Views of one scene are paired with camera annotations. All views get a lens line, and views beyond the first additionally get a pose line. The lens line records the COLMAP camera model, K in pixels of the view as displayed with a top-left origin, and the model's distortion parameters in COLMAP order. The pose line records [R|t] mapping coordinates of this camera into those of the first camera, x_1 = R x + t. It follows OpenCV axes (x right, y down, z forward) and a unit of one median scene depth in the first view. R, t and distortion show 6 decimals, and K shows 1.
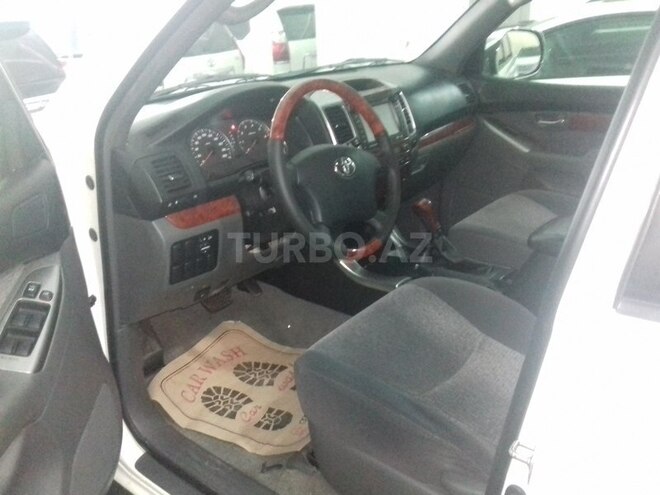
lens RADIAL K [[597.1, 0, 330.0], [0, 597.1, 247.5], [0, 0, 1]] dist [0.012914, -0.068950]
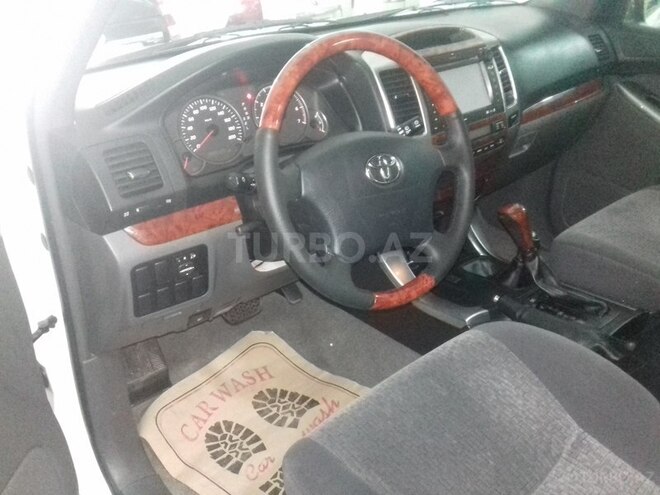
lens RADIAL K [[597.1, 0, 330.0], [0, 597.1, 247.5], [0, 0, 1]] dist [0.012914, -0.068950]
pose [[0.980756, 0.076390, -0.179673, 0.074139], [-0.059482, 0.993438, 0.097682, -0.088219], [0.185956, -0.085115, 0.978865, 0.267732]]
